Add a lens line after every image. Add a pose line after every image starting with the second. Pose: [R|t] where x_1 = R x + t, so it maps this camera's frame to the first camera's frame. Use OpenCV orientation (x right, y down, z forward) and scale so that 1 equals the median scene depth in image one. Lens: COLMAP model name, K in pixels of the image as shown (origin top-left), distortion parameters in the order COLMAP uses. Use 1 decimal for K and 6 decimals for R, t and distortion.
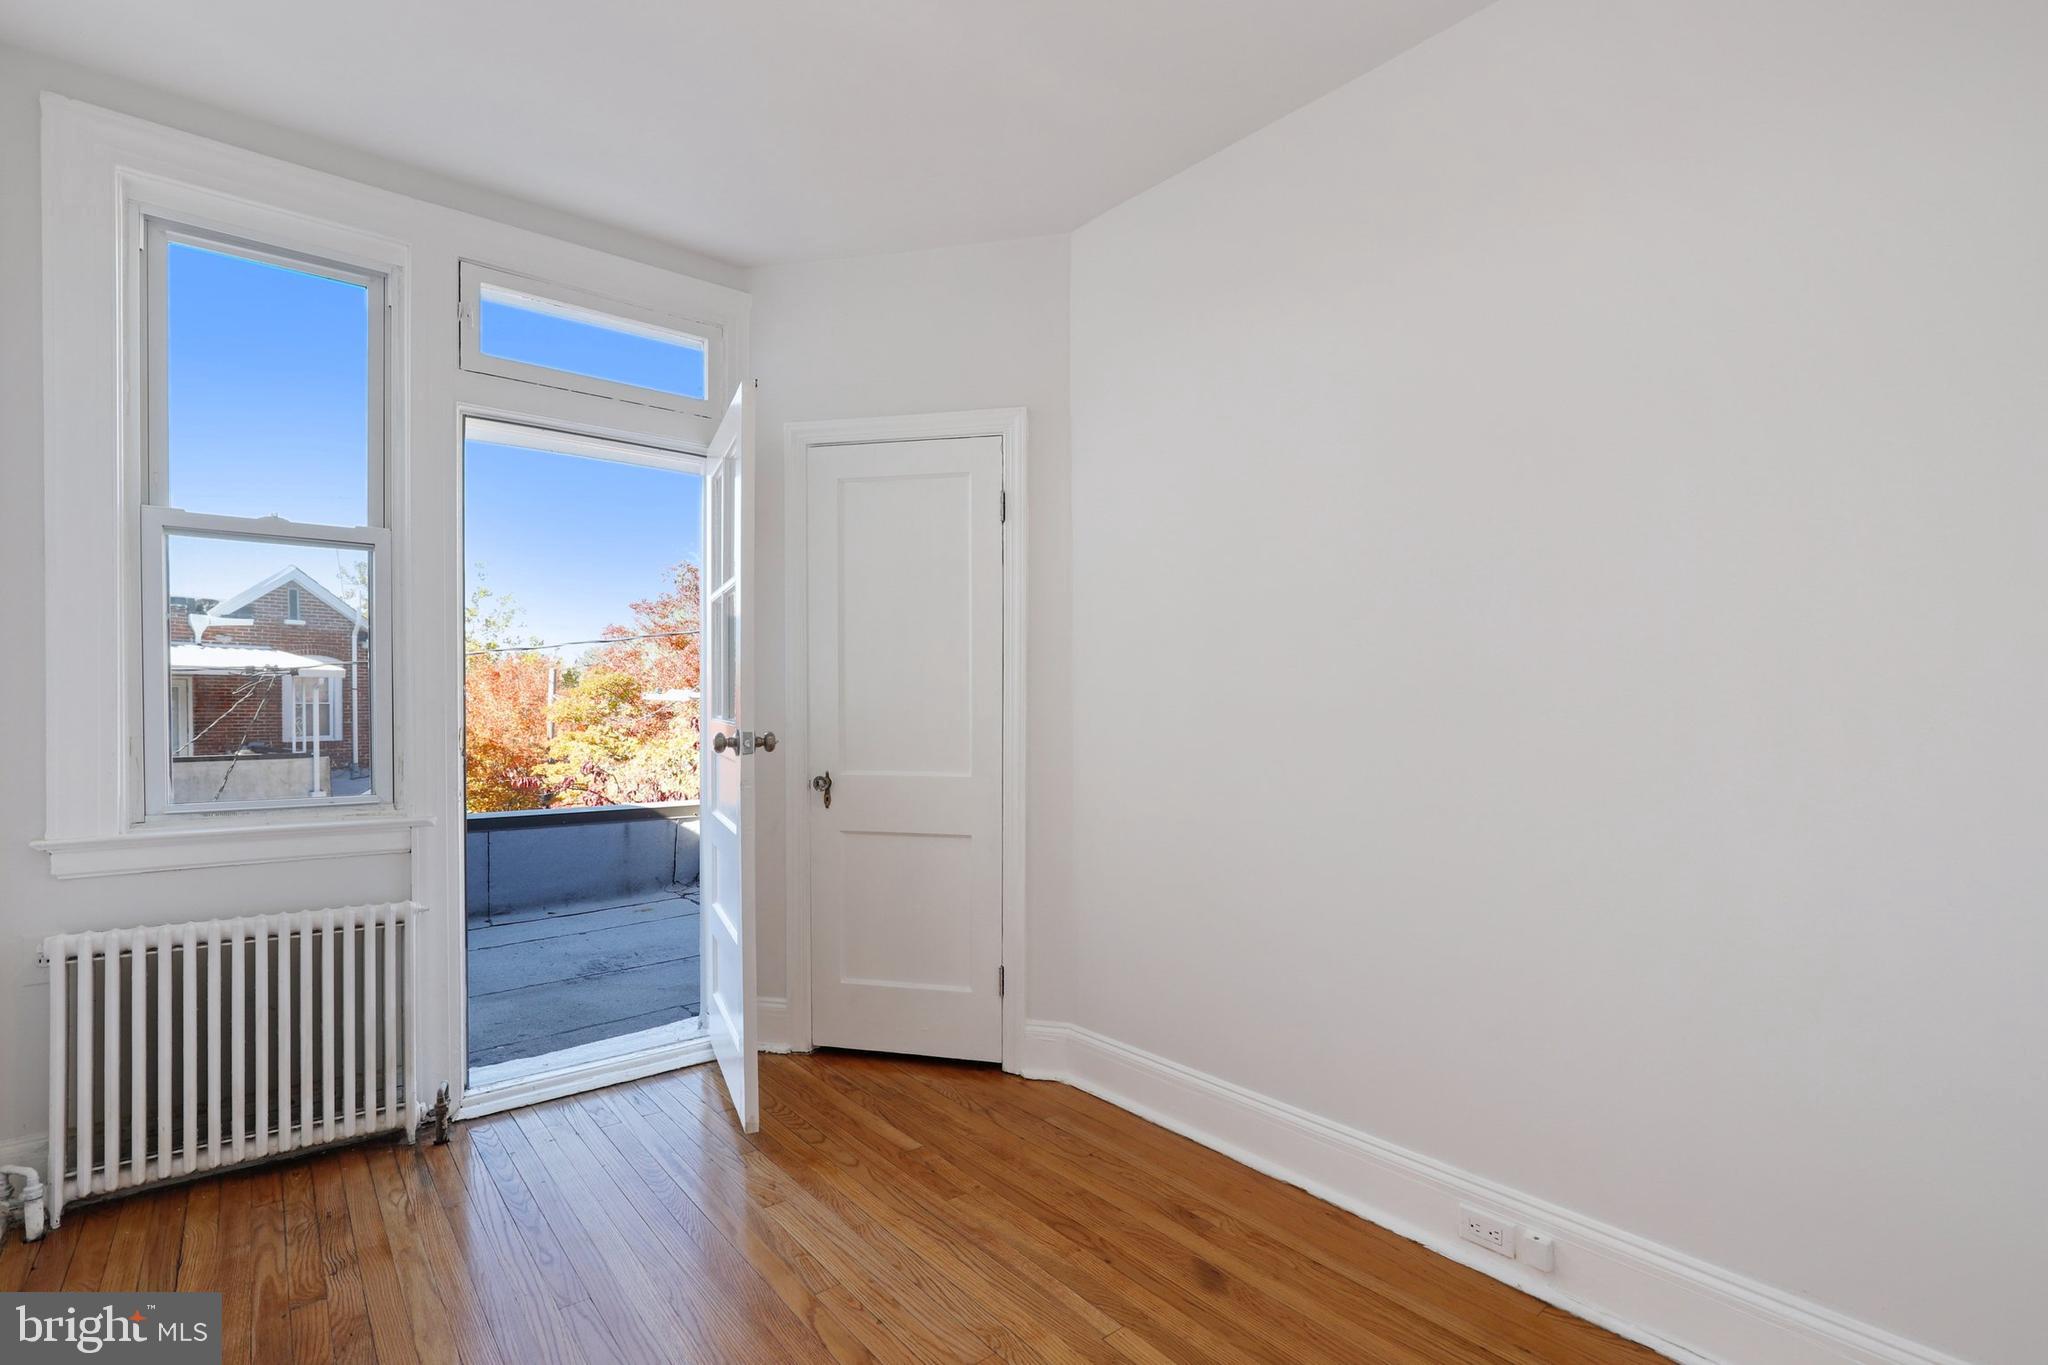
lens RADIAL K [[941.7, 0, 1030.6], [0, 941.7, 734.1], [0, 0, 1]] dist [0.001839, 0.000179]
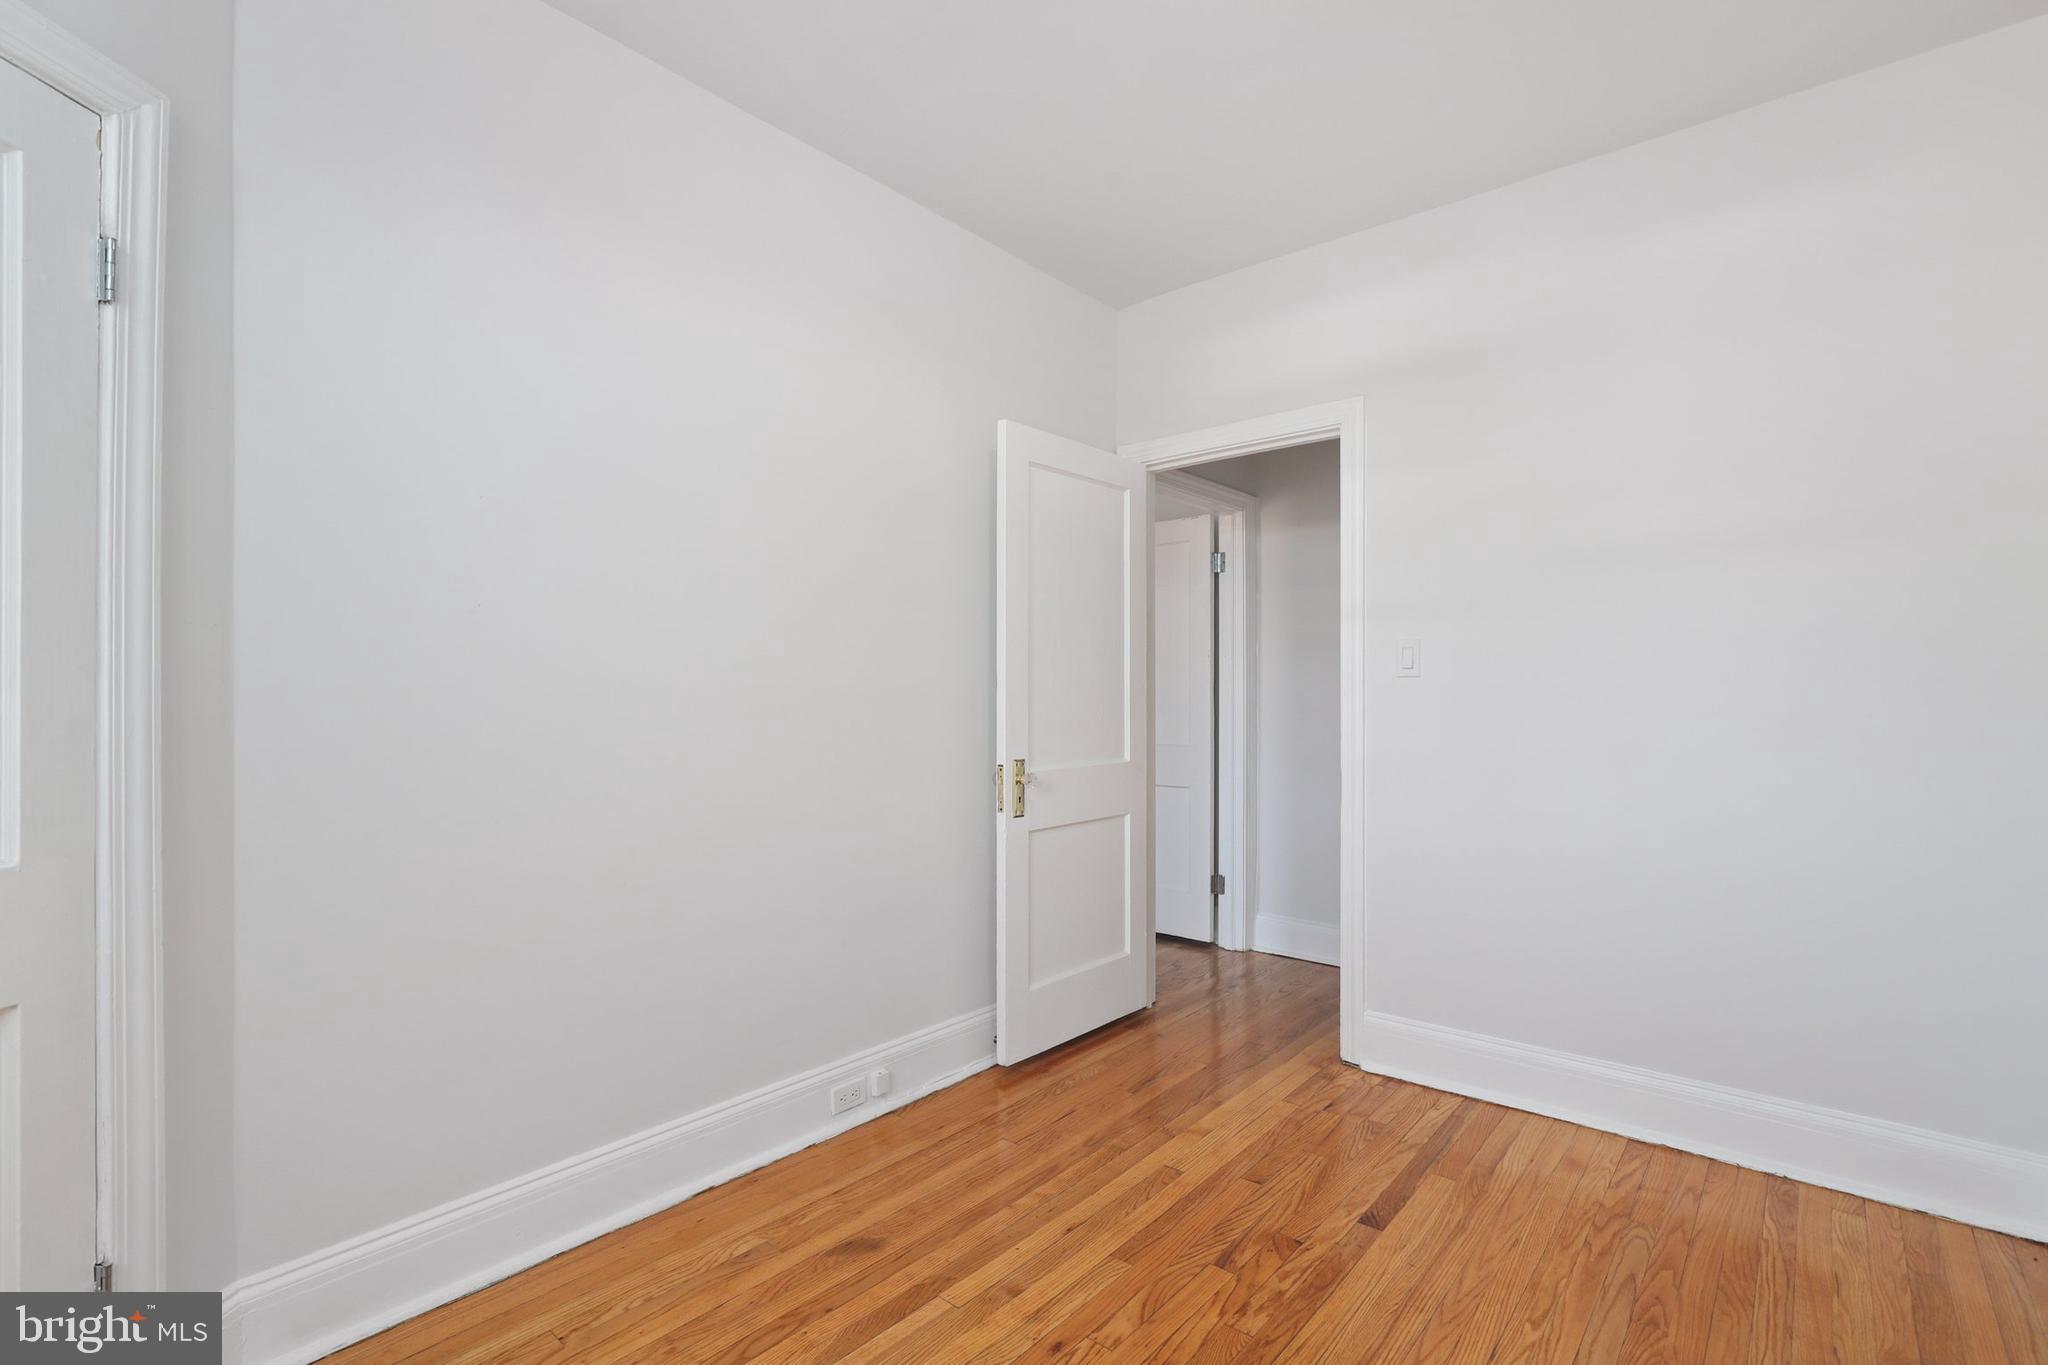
lens RADIAL K [[941.9, 0, 1023.5], [0, 941.9, 703.5], [0, 0, 1]] dist [-0.012035, 0.000991]
pose [[-0.157110, -0.014606, 0.987473, -0.089834], [0.021890, 0.999593, 0.018268, -0.004103], [-0.987338, 0.024486, -0.156726, 0.101781]]
